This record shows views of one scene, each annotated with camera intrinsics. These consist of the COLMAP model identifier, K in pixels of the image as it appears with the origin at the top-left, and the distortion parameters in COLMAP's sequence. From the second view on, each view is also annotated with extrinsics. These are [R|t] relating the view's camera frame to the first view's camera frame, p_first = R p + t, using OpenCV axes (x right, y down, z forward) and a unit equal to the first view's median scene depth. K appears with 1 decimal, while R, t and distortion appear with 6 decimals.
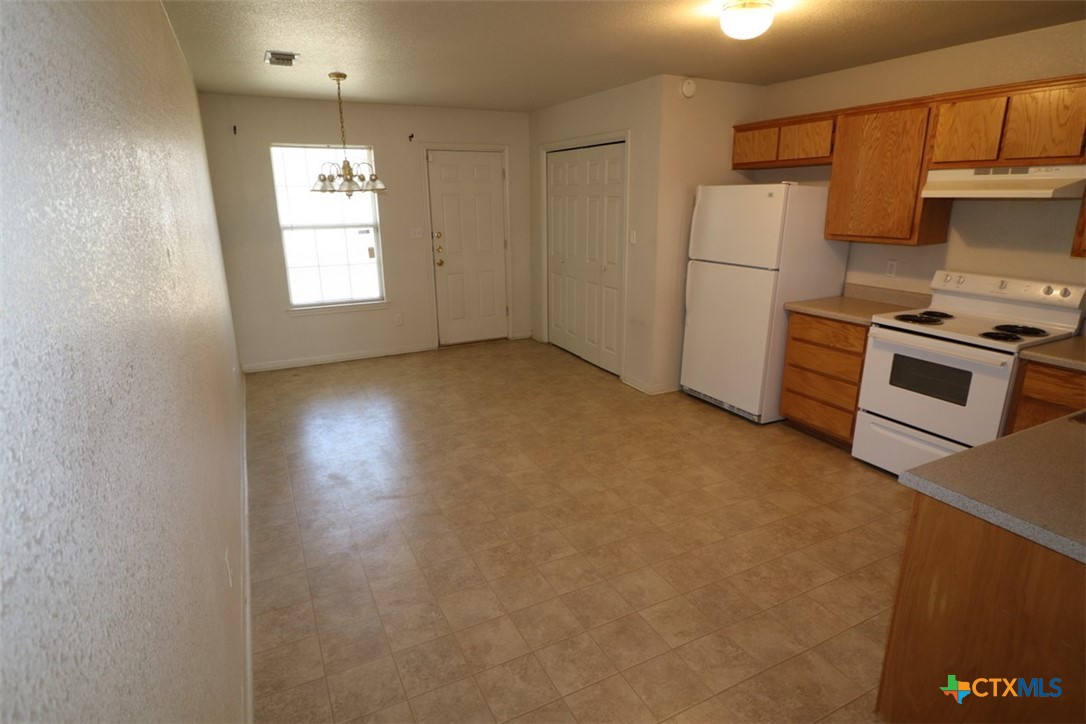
lens RADIAL K [[582.4, 0, 555.4], [0, 582.4, 363.4], [0, 0, 1]] dist [0.001802, -0.012324]
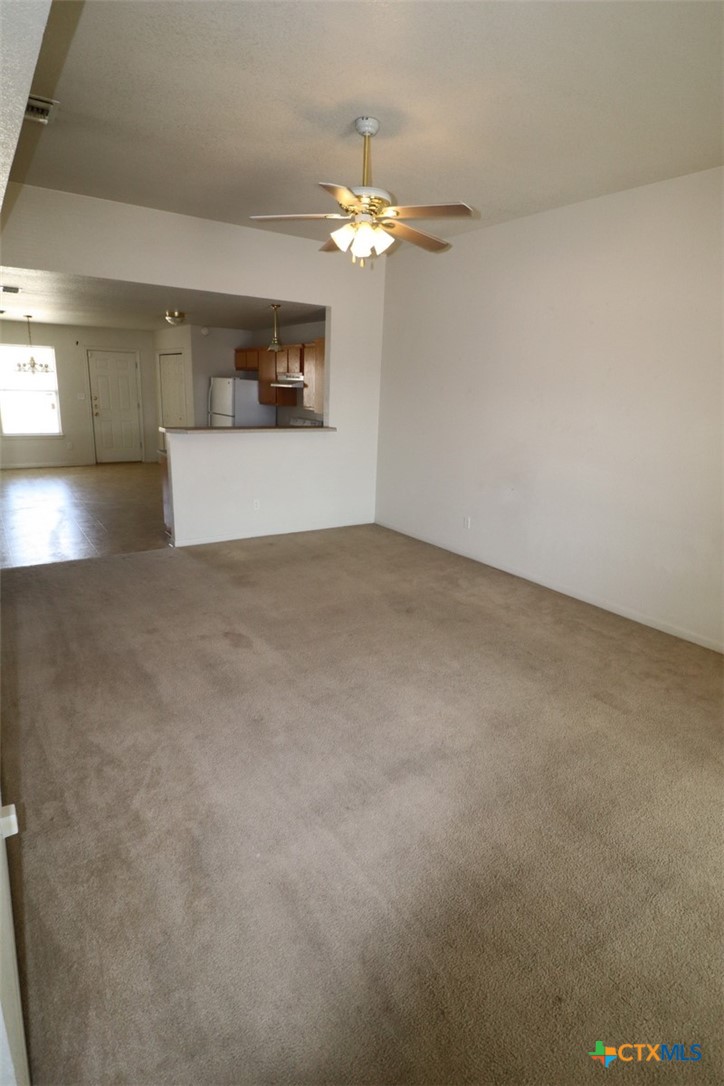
lens RADIAL K [[561.6, 0, 364.9], [0, 561.6, 527.0], [0, 0, 1]] dist [0.001070, -0.000053]
pose [[0.991026, 0.011554, 0.133168, 0.658276], [-0.007445, 0.999482, -0.031311, 0.367210], [-0.133460, 0.030039, 0.990599, -1.325021]]
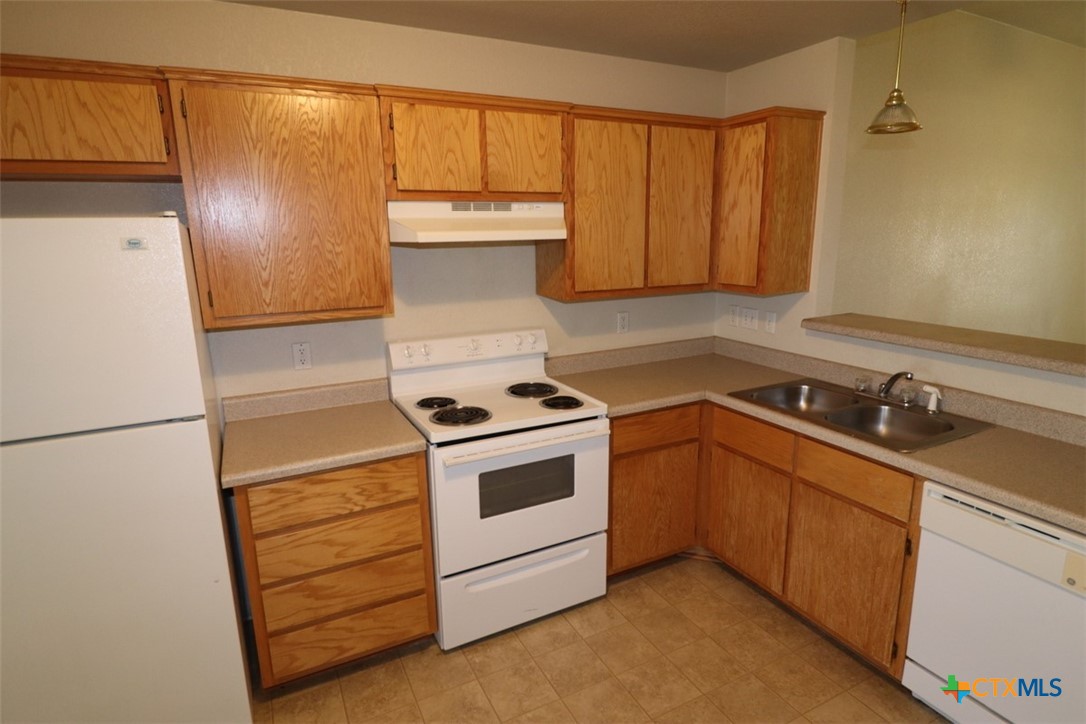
lens RADIAL K [[580.5, 0, 544.4], [0, 580.5, 360.1], [0, 0, 1]] dist [-0.000703, -0.007480]
pose [[-0.001054, -0.213272, 0.976992, -0.031165], [0.288960, 0.935250, 0.204472, -0.230971], [-0.957341, 0.282527, 0.060641, 0.783738]]
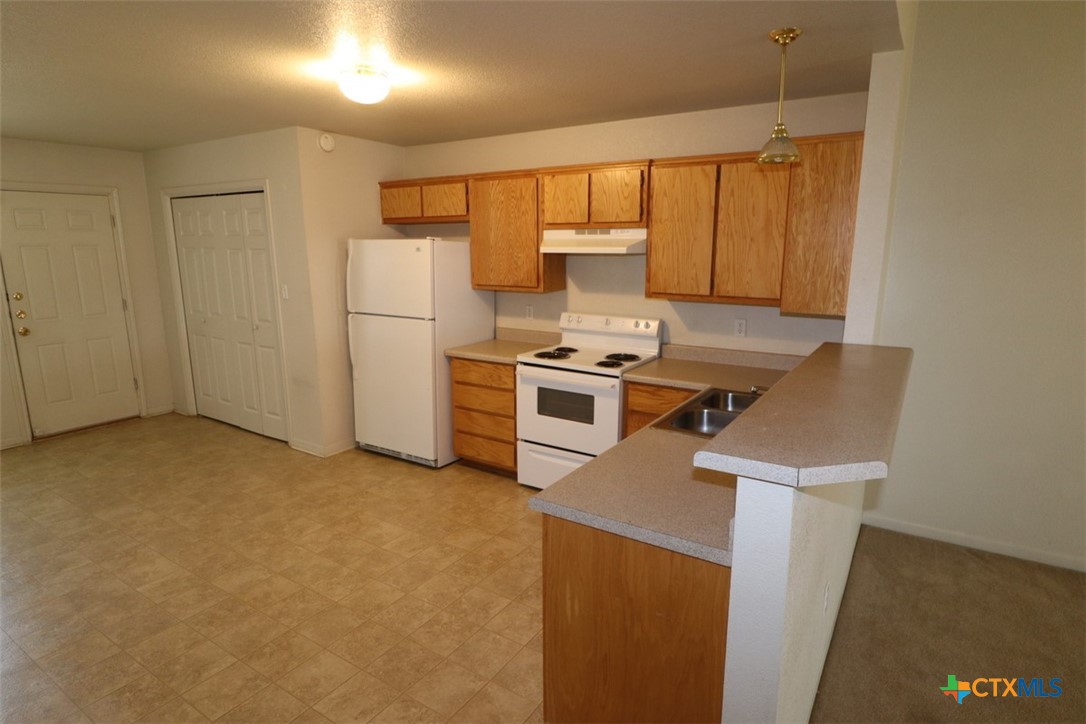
lens RADIAL K [[582.4, 0, 555.4], [0, 582.4, 363.4], [0, 0, 1]] dist [0.001802, -0.012324]
pose [[0.862538, -0.093175, 0.497340, 0.044035], [0.132290, 0.990238, -0.043914, -0.006960], [-0.488393, 0.103671, 0.866443, -0.011863]]
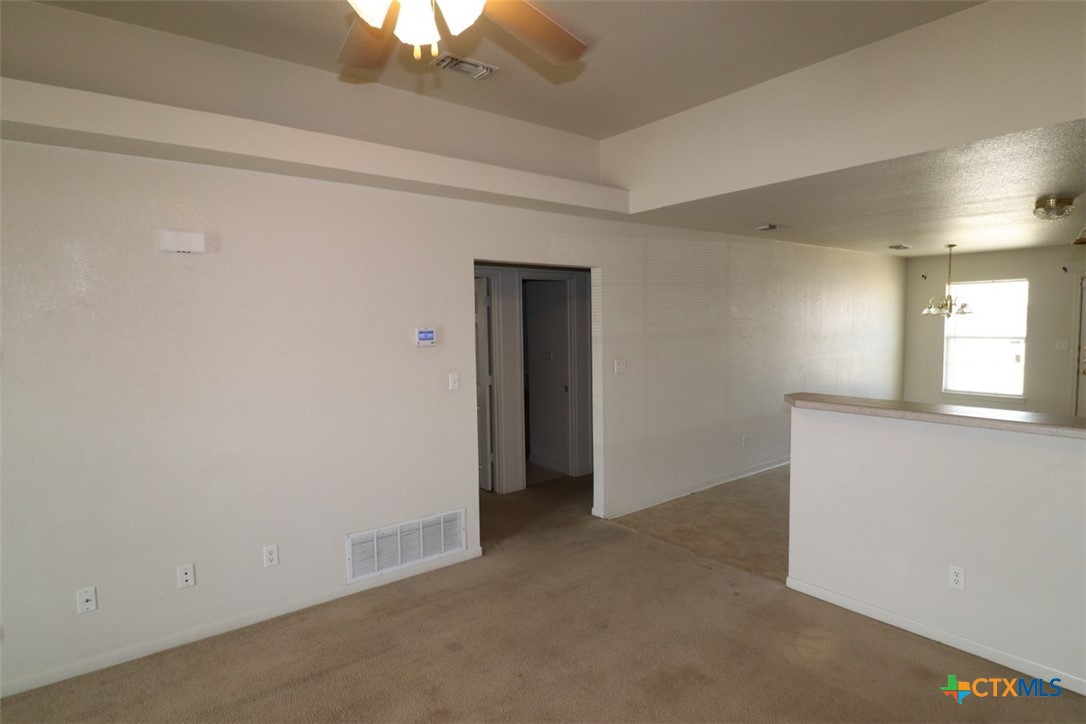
lens RADIAL K [[580.5, 0, 544.4], [0, 580.5, 360.1], [0, 0, 1]] dist [-0.000703, -0.007480]
pose [[0.190592, 0.071684, -0.979049, 1.204576], [-0.257560, 0.966043, 0.020592, 0.089228], [0.947279, 0.248239, 0.202583, -0.388022]]
